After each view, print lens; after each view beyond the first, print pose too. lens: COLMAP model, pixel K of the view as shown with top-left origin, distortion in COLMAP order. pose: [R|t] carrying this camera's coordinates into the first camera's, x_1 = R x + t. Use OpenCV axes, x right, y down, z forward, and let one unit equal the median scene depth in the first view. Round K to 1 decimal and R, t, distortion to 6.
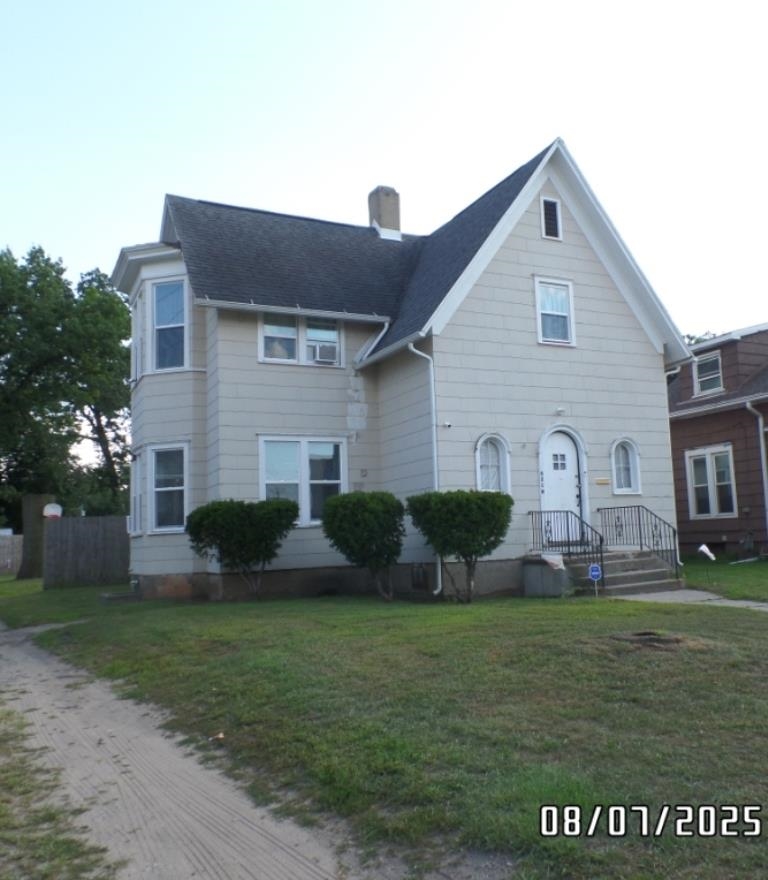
lens RADIAL K [[748.1, 0, 384.0], [0, 748.1, 440.0], [0, 0, 1]] dist [-0.005351, 0.001633]
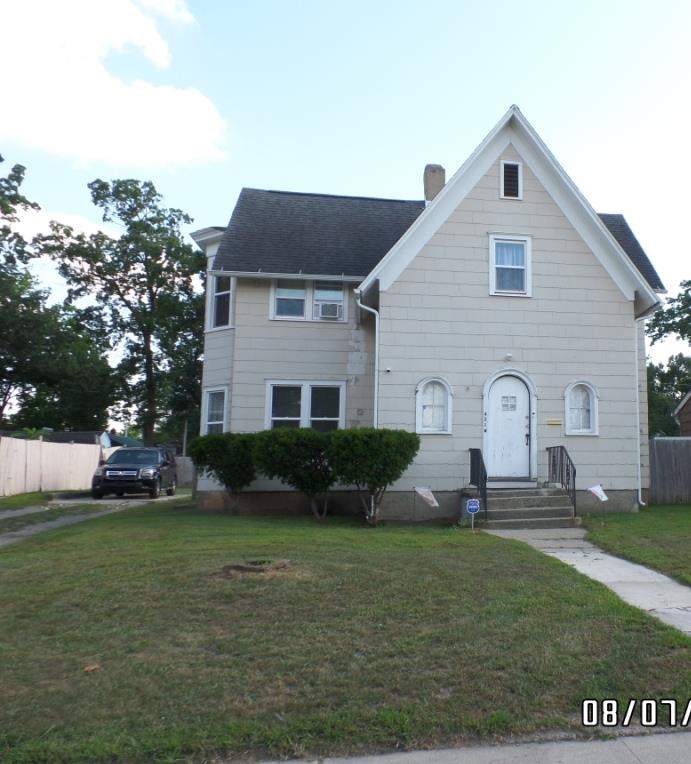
lens RADIAL K [[627.0, 0, 345.5], [0, 627.0, 382.0], [0, 0, 1]] dist [-0.003467, -0.003017]
pose [[0.960672, -0.001625, -0.277682, 0.250583], [0.000648, 0.999993, -0.003610, 0.001069], [0.277686, 0.003288, 0.960666, 0.058523]]
